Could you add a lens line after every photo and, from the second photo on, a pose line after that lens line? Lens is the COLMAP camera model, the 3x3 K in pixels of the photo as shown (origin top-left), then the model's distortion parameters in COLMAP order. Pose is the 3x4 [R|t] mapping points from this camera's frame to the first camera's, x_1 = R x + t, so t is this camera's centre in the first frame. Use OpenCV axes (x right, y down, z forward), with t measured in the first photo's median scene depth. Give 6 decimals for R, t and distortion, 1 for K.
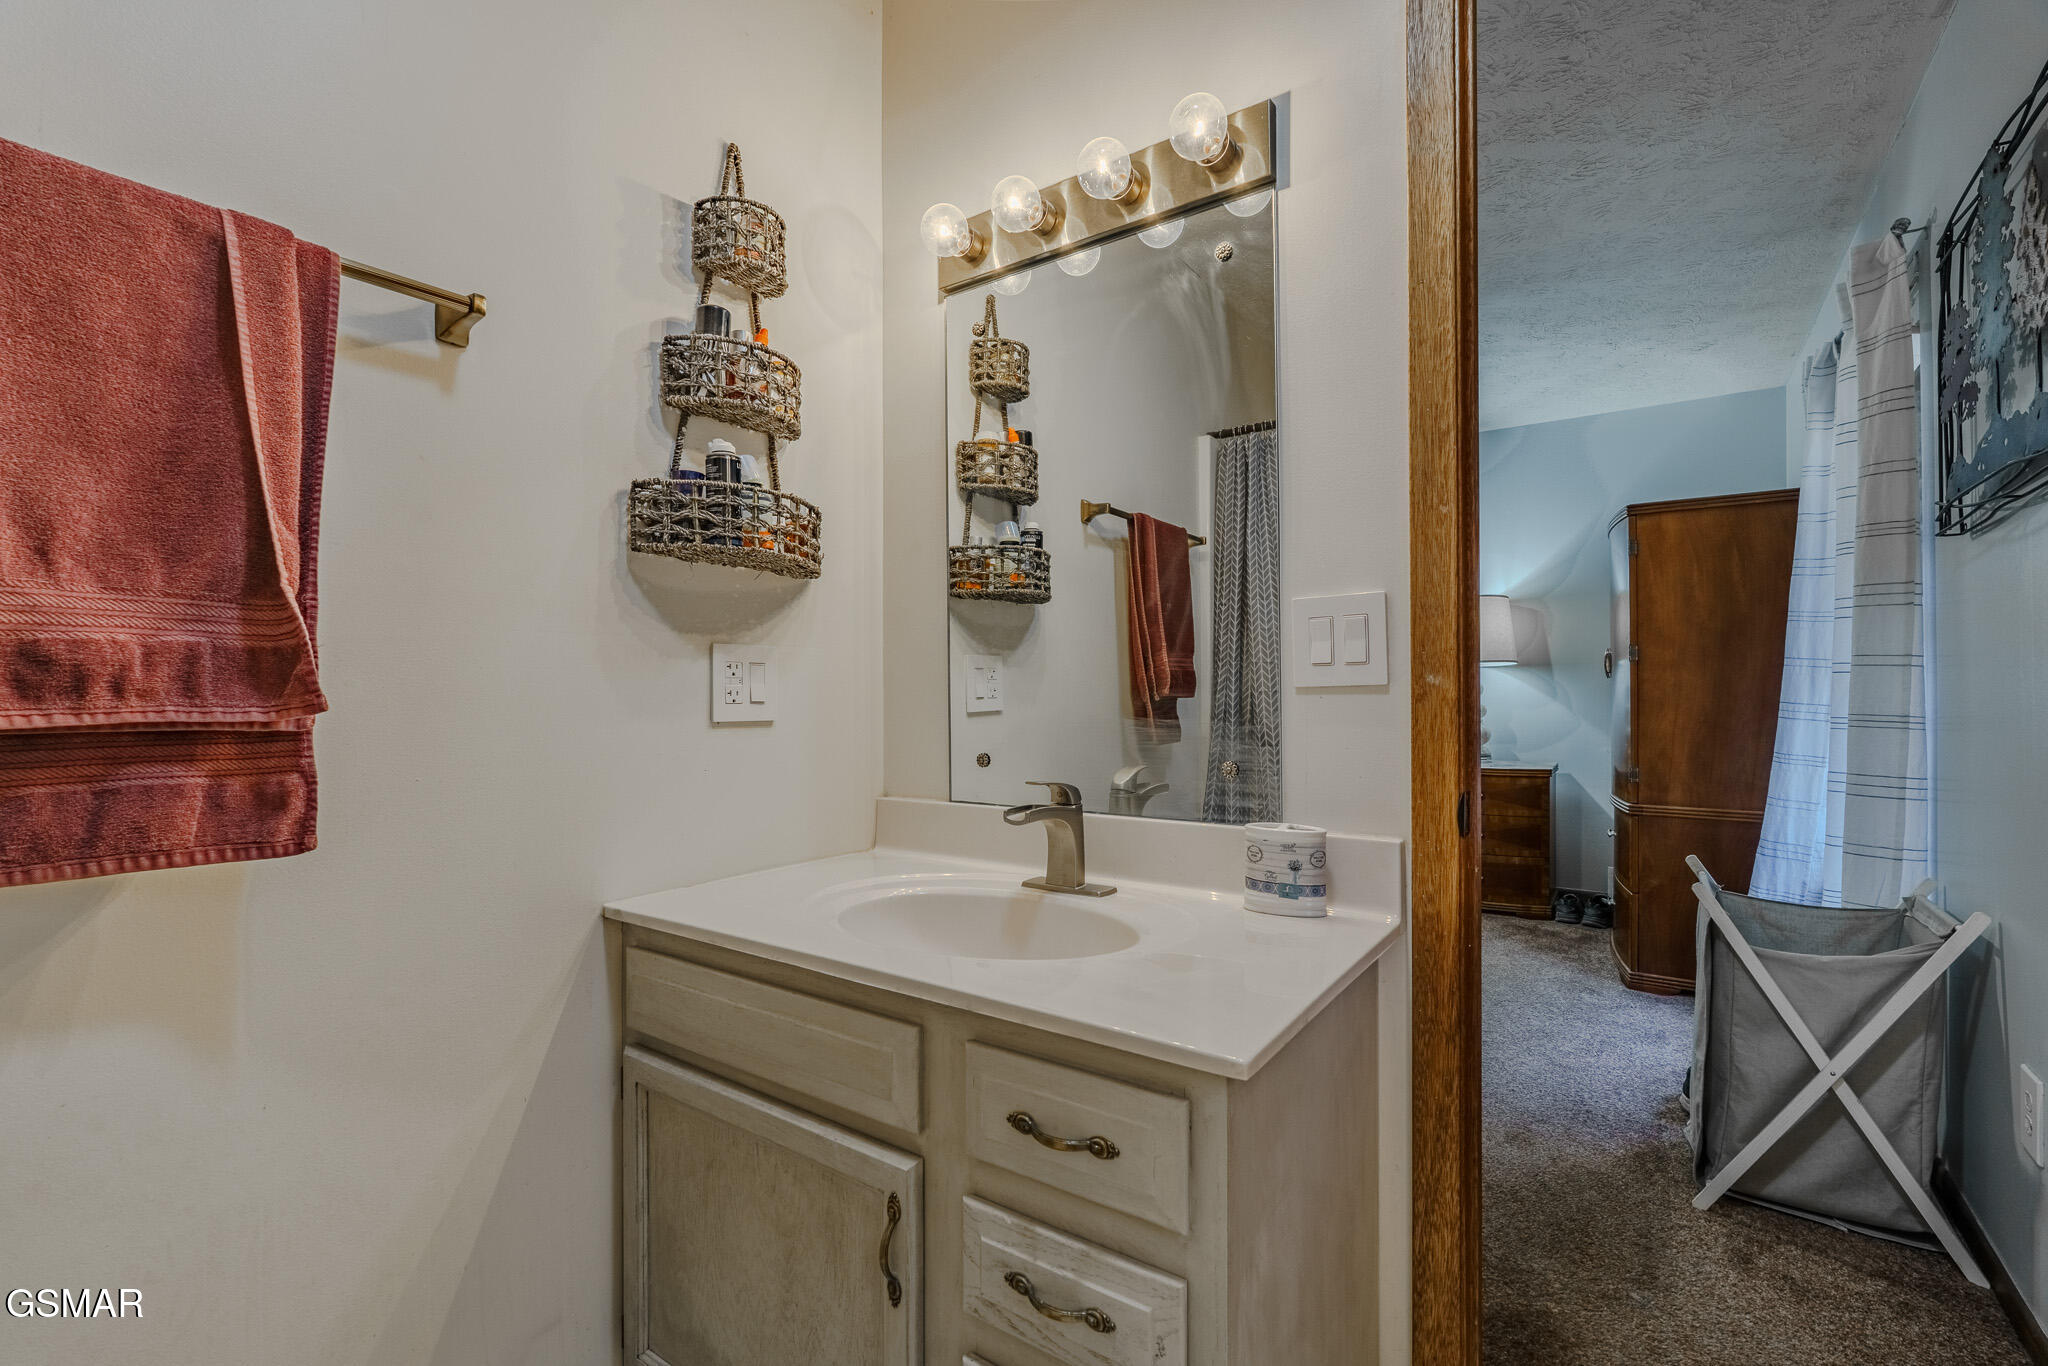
lens RADIAL K [[904.6, 0, 1016.8], [0, 904.6, 687.8], [0, 0, 1]] dist [-0.009937, 0.000845]
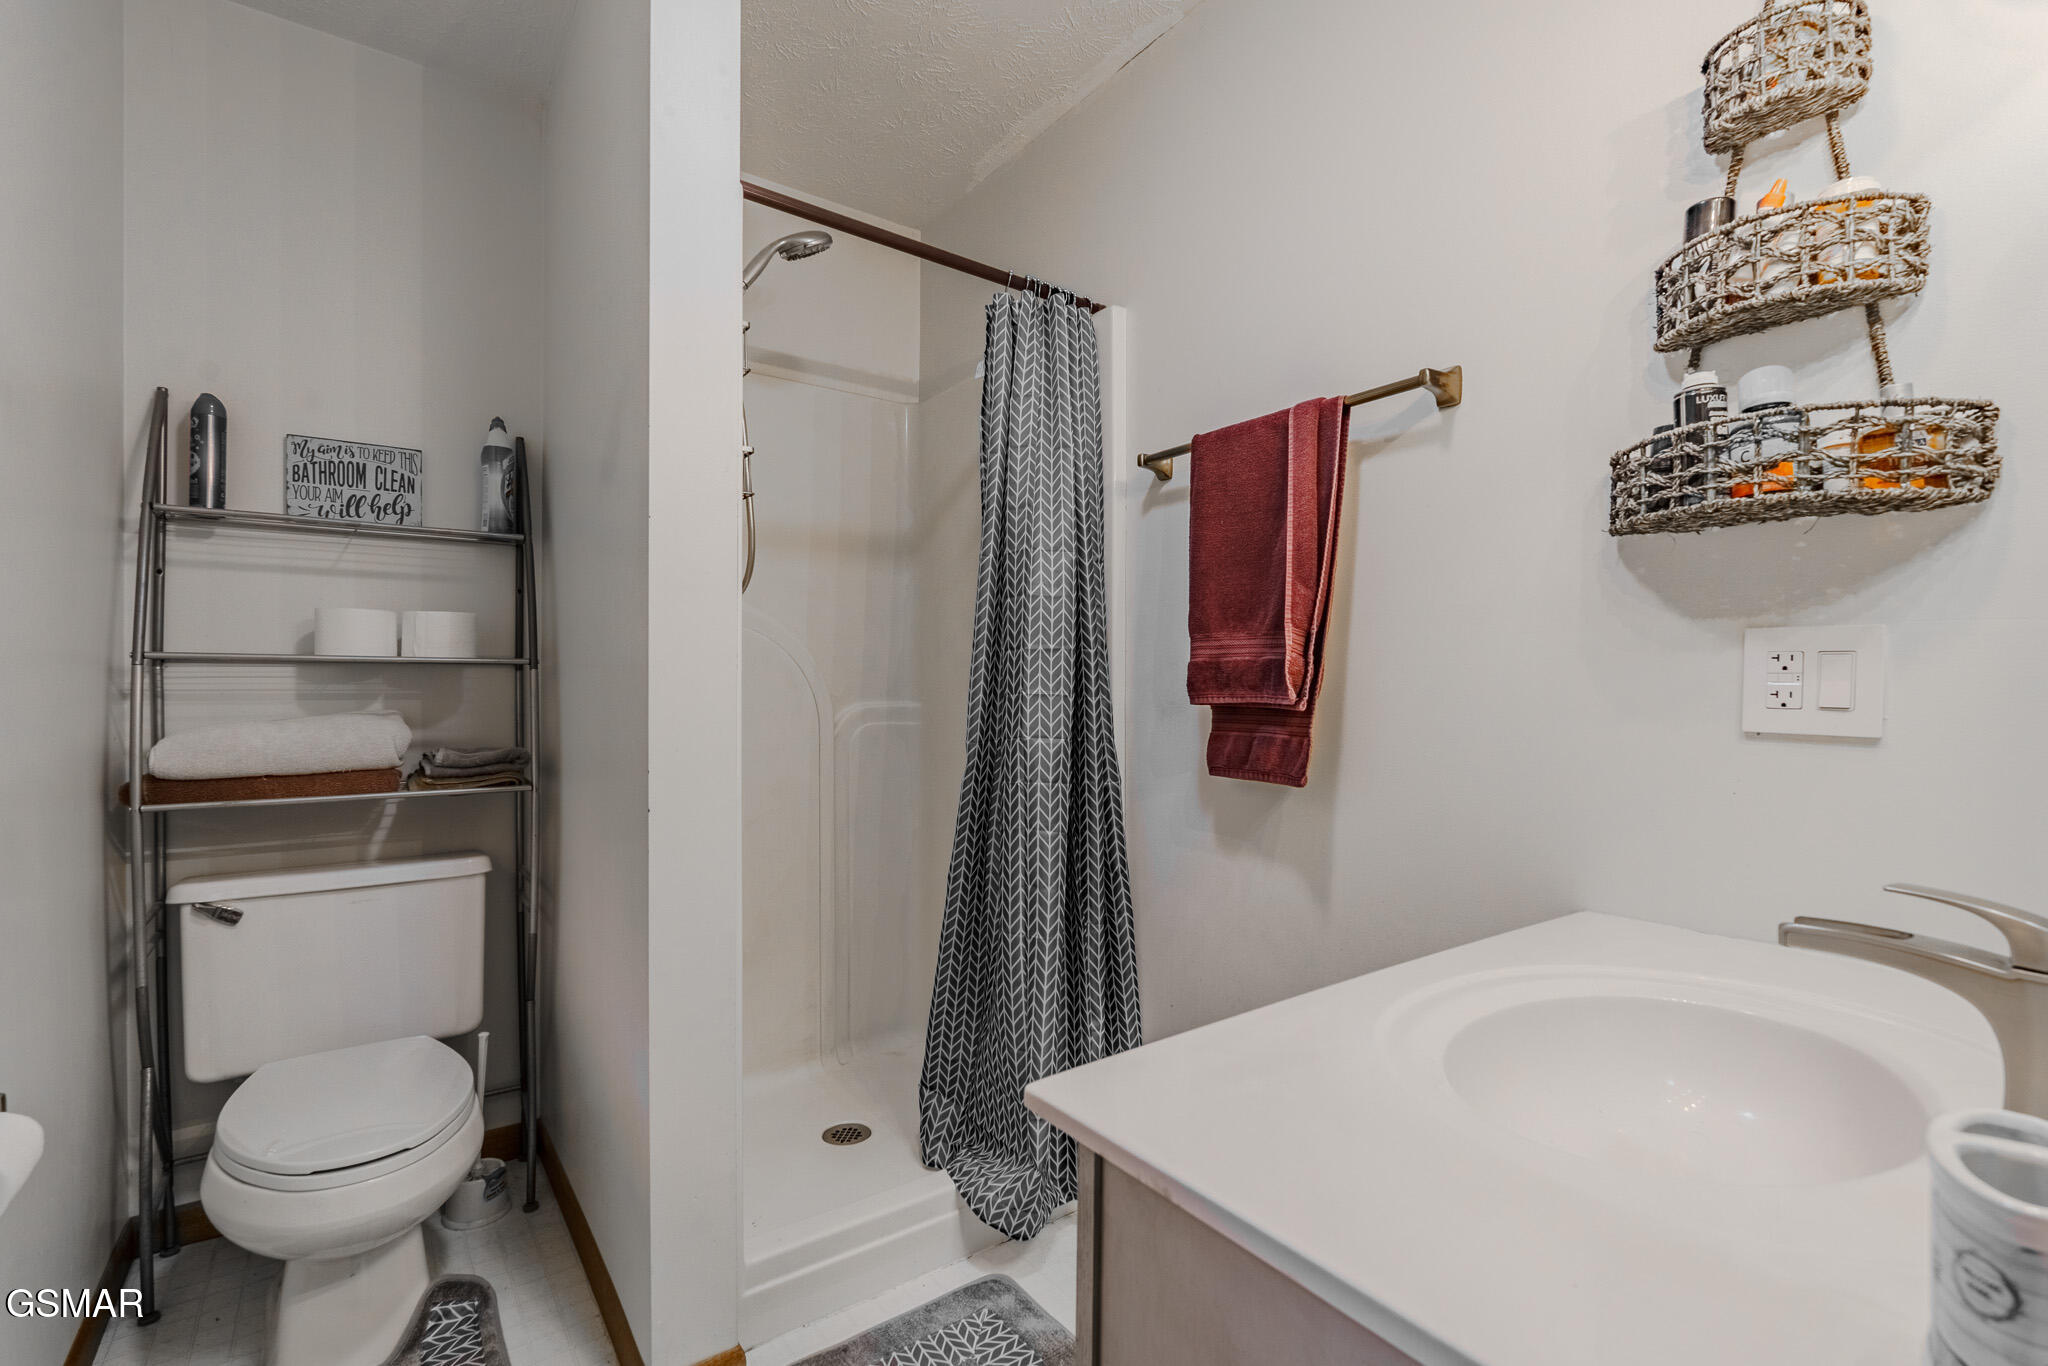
lens RADIAL K [[904.6, 0, 1016.8], [0, 904.6, 687.8], [0, 0, 1]] dist [-0.009937, 0.000845]
pose [[-0.327341, 0.007580, -0.944876, 0.621993], [-0.001903, 0.999961, 0.008681, -0.004817], [0.944905, 0.004640, -0.327313, 0.713668]]
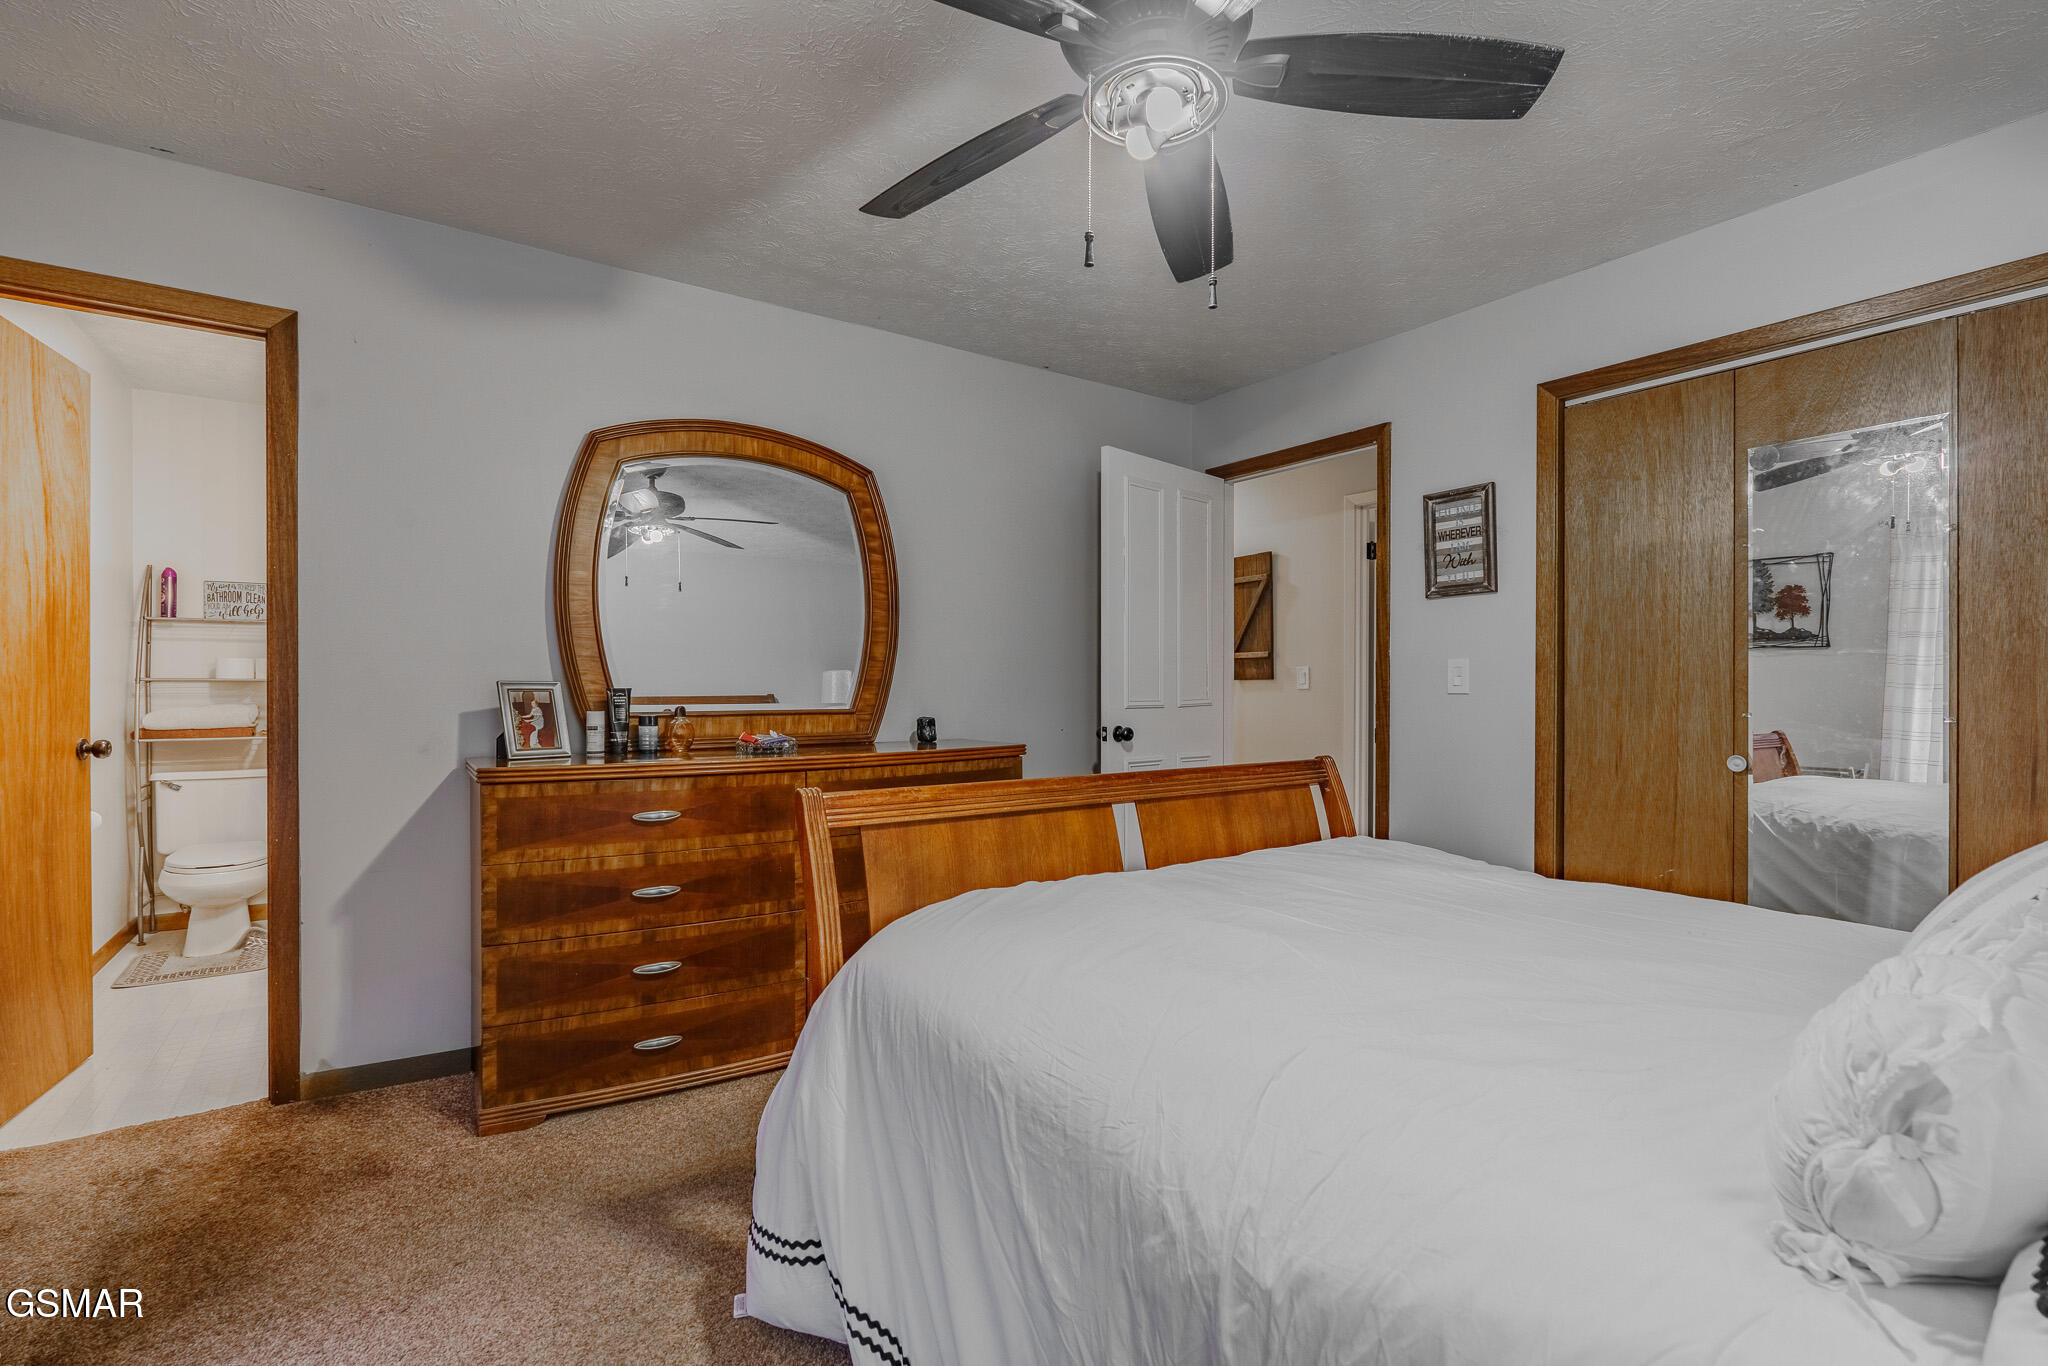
lens RADIAL K [[904.6, 0, 1016.8], [0, 904.6, 687.8], [0, 0, 1]] dist [-0.009937, 0.000845]
pose [[-0.343579, 0.005927, -0.939105, 1.968375], [0.000073, 0.999980, 0.006284, -0.032552], [0.939124, 0.002090, -0.343573, 3.621649]]
